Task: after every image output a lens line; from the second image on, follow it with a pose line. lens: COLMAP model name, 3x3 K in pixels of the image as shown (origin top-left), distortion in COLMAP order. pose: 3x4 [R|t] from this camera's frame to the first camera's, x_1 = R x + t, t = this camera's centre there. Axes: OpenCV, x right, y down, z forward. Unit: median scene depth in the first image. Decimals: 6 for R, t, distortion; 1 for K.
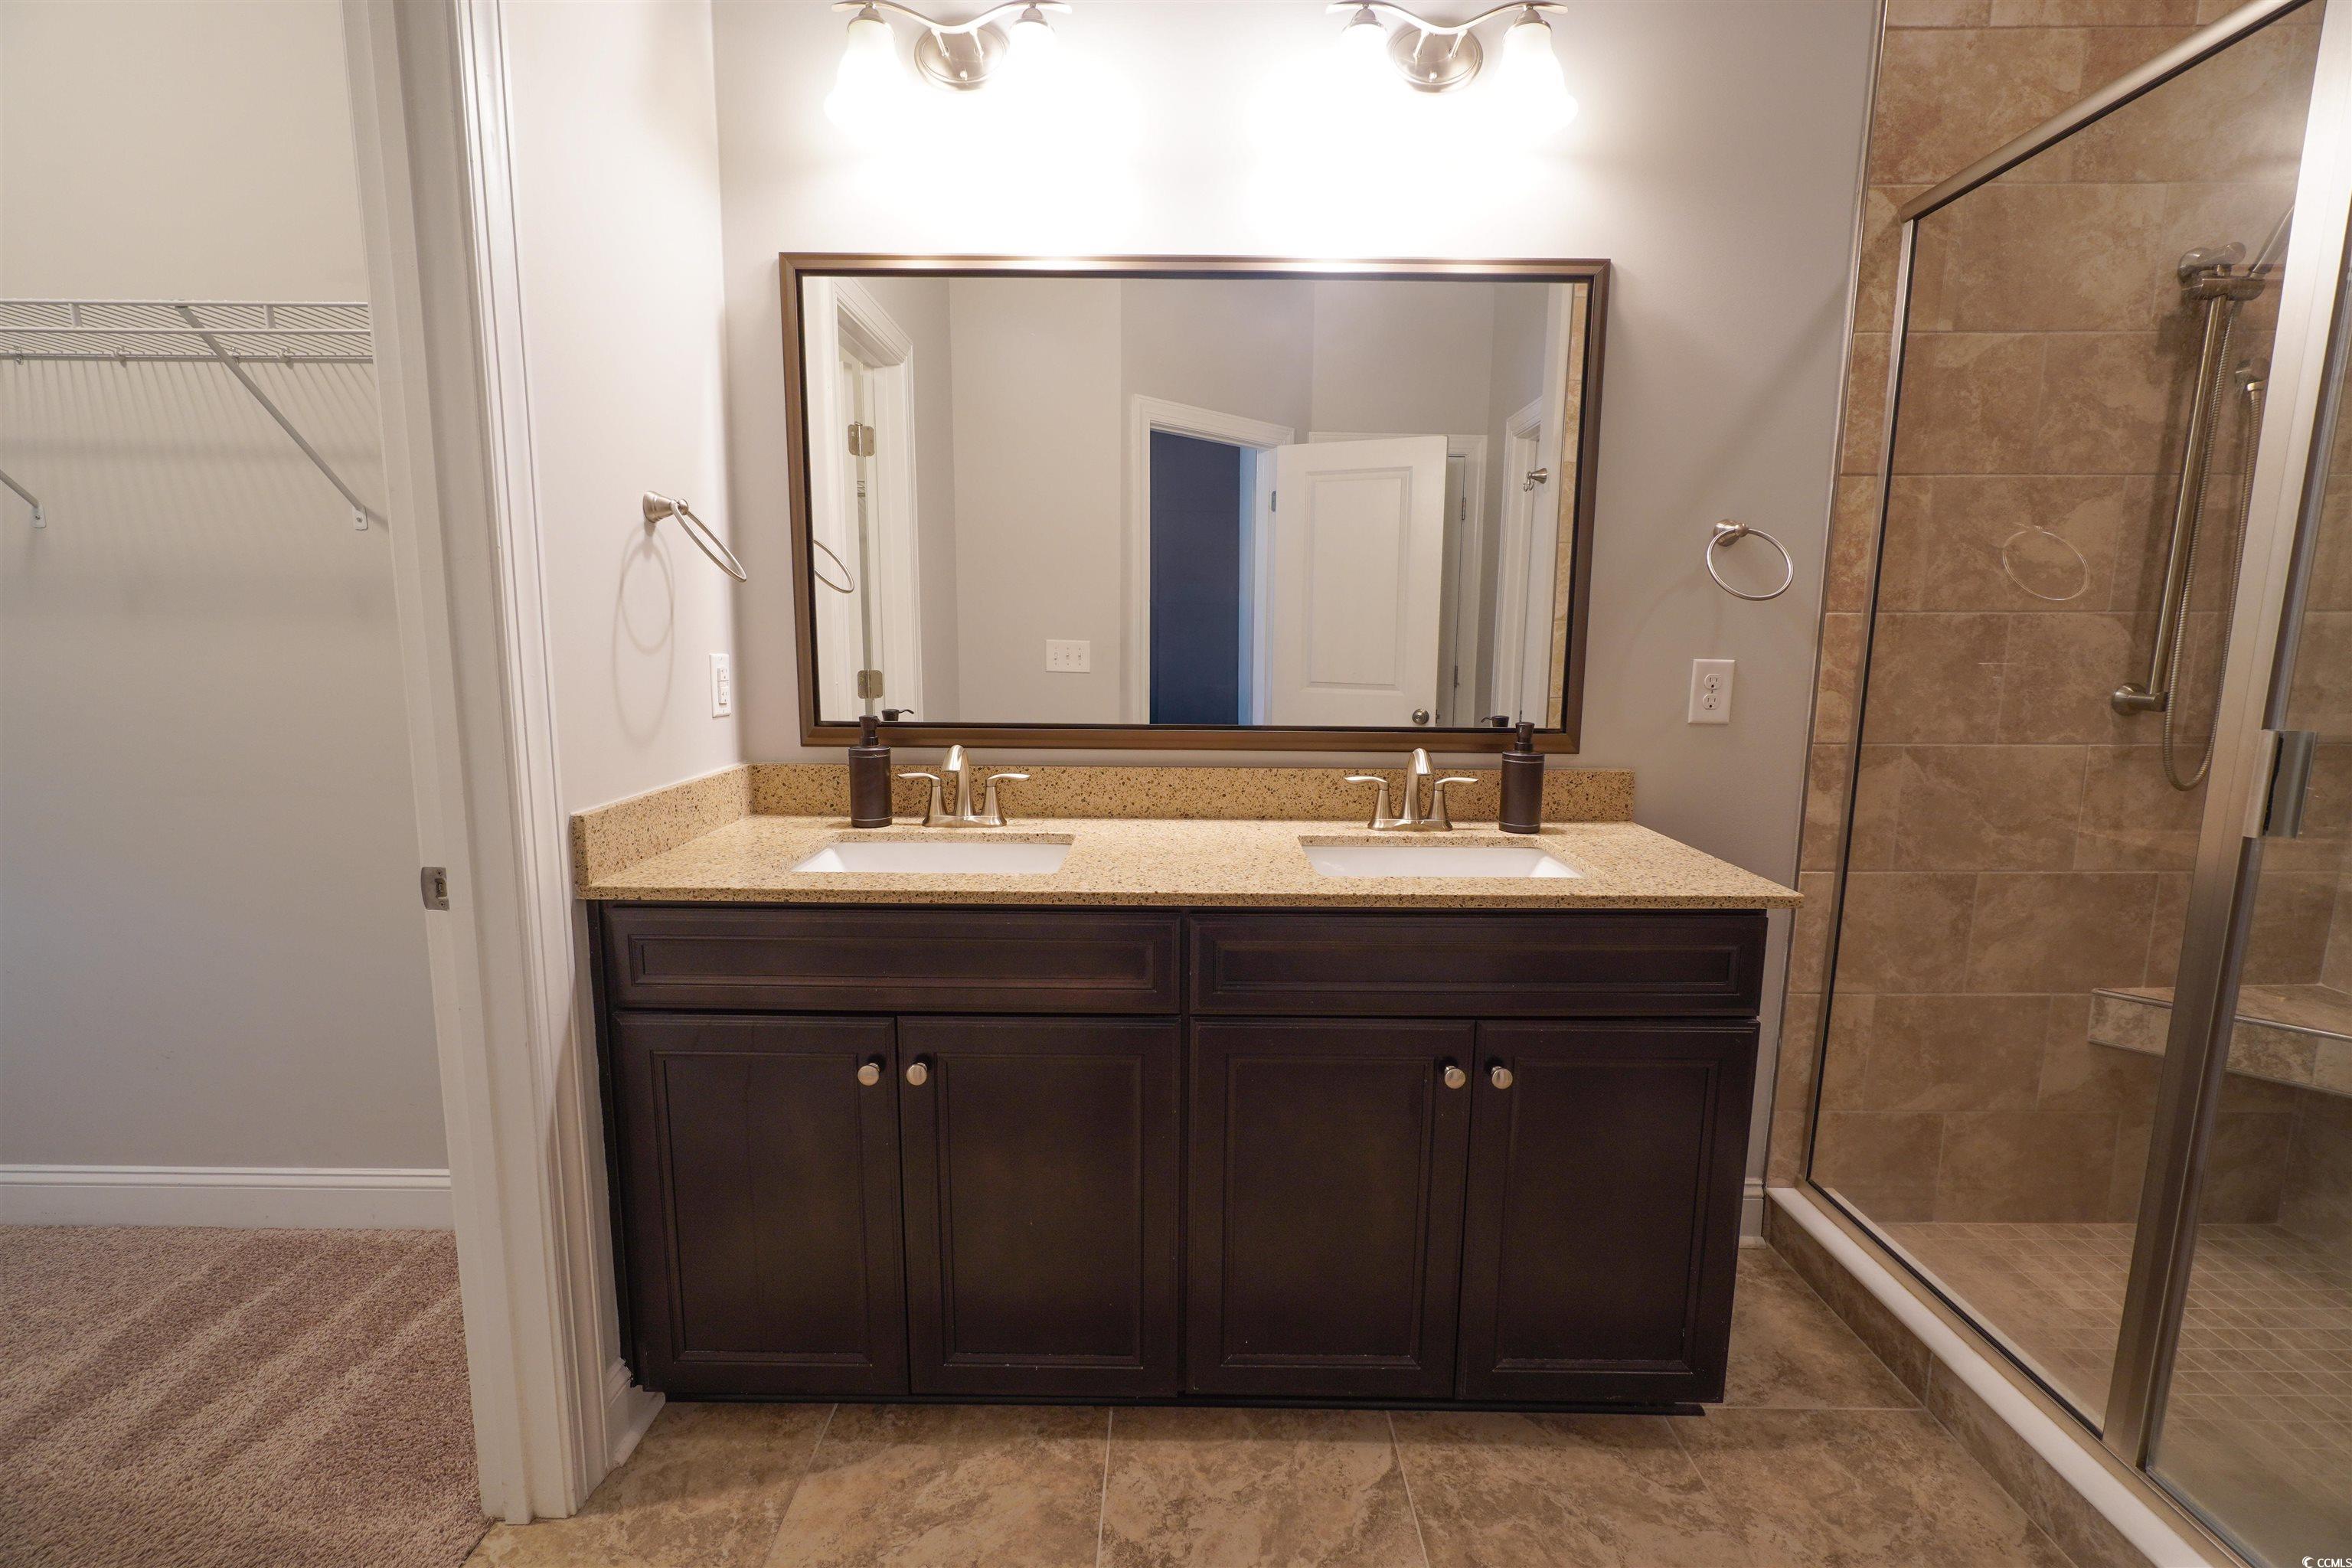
lens RADIAL K [[1017.0, 0, 1178.2], [0, 1017.0, 779.6], [0, 0, 1]] dist [-0.002610, -0.000054]
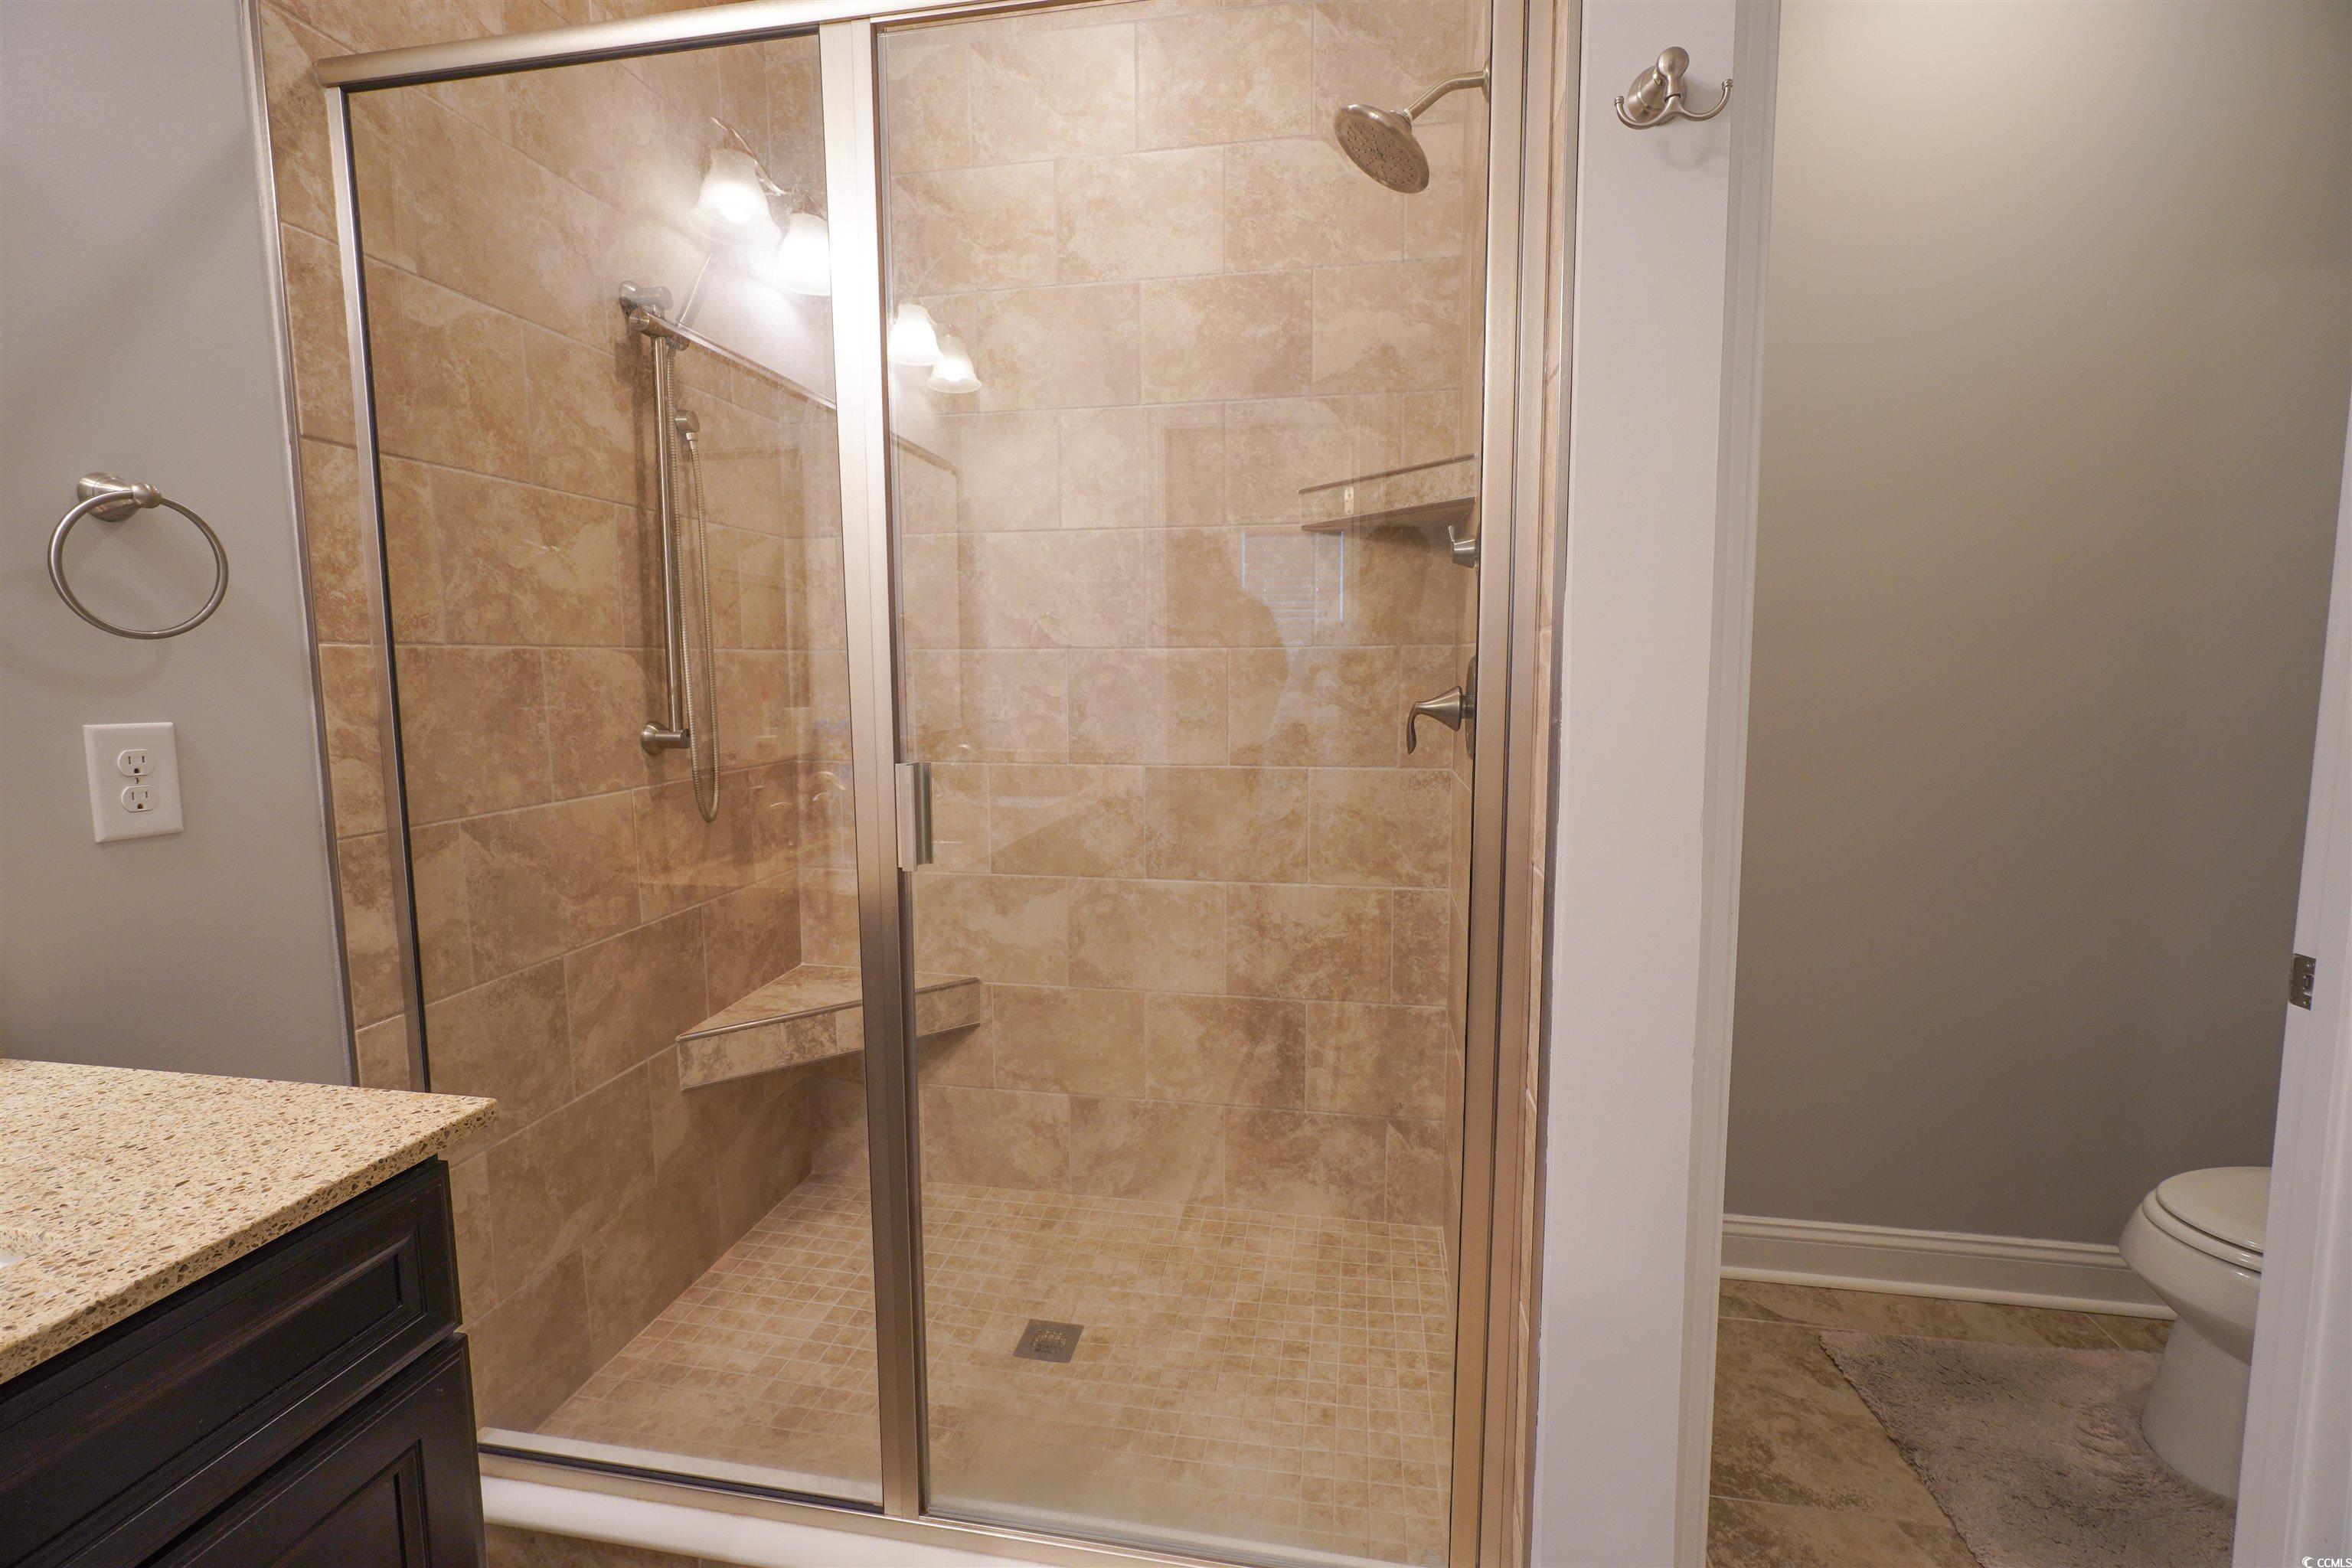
lens RADIAL K [[1006.3, 0, 1177.8], [0, 1006.3, 779.0], [0, 0, 1]] dist [-0.013999, 0.007120]
pose [[0.178757, -0.114057, 0.977260, 0.090037], [0.148792, 0.984968, 0.087740, -0.051123], [-0.972577, 0.129724, 0.193041, 0.341127]]
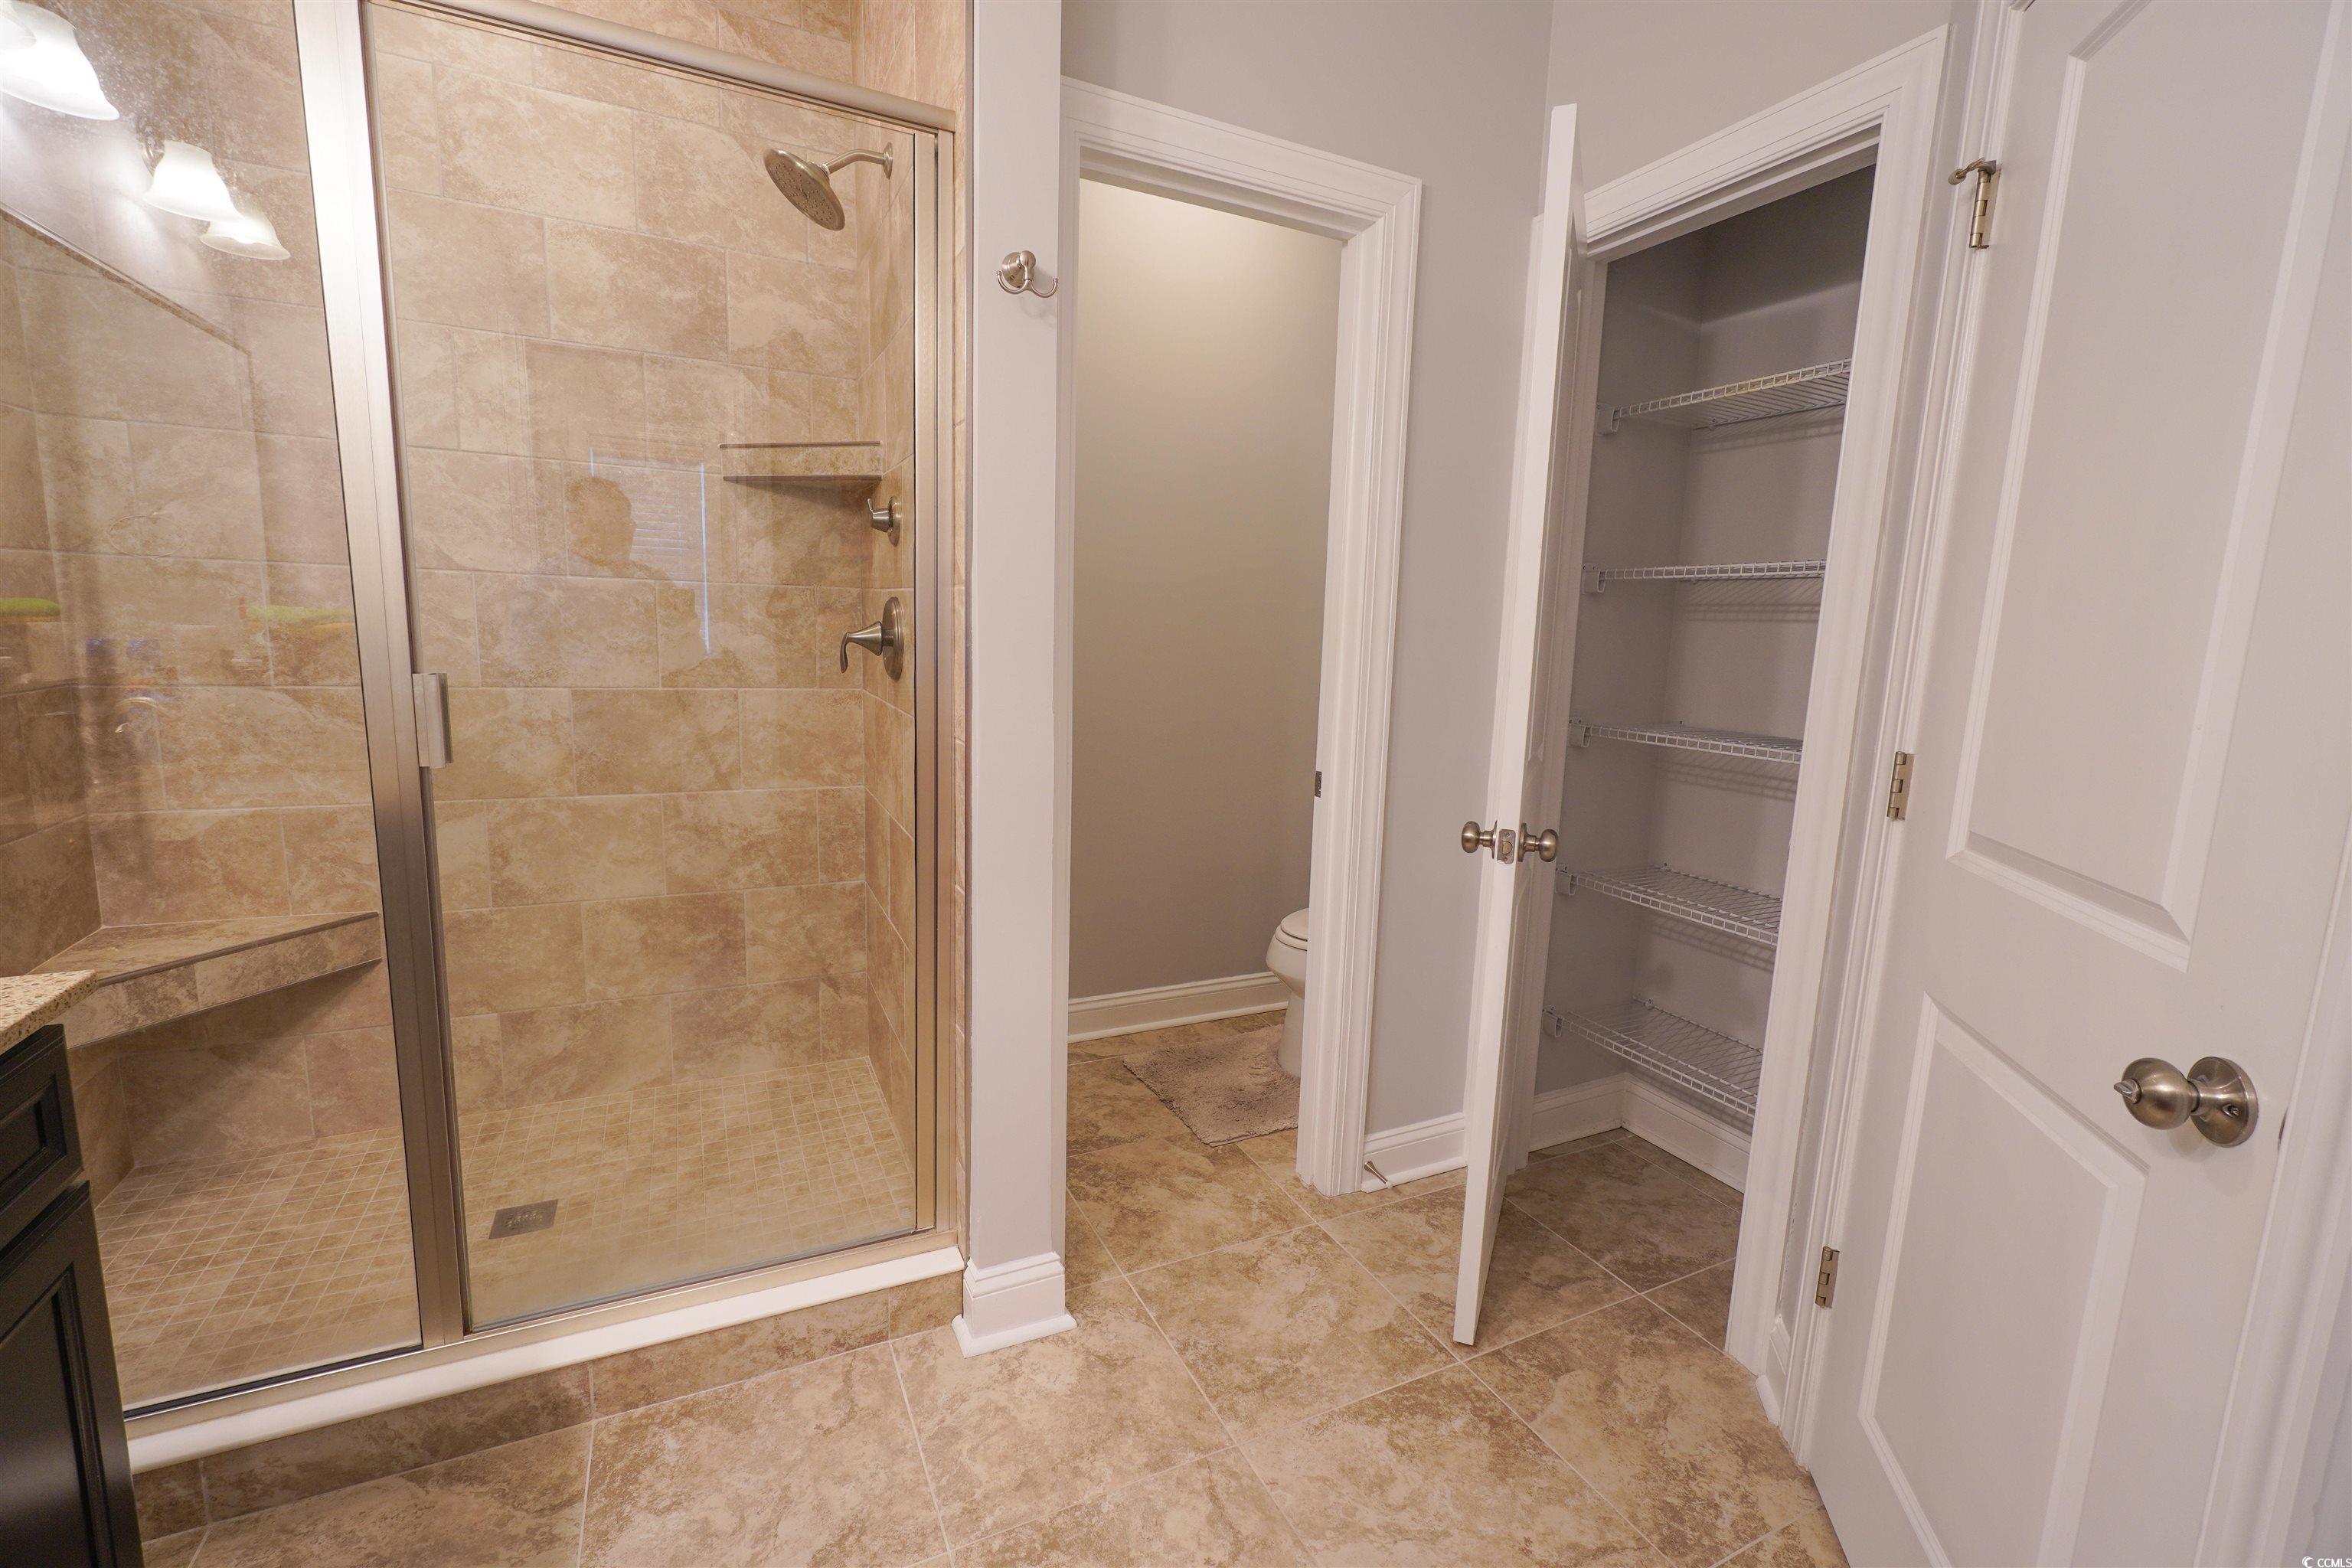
lens RADIAL K [[1006.3, 0, 1177.8], [0, 1006.3, 779.0], [0, 0, 1]] dist [-0.013999, 0.007120]
pose [[-0.433771, -0.163924, 0.885986, -0.196573], [0.090153, 0.970481, 0.223695, -0.069132], [-0.896502, 0.176907, -0.406188, 0.451014]]
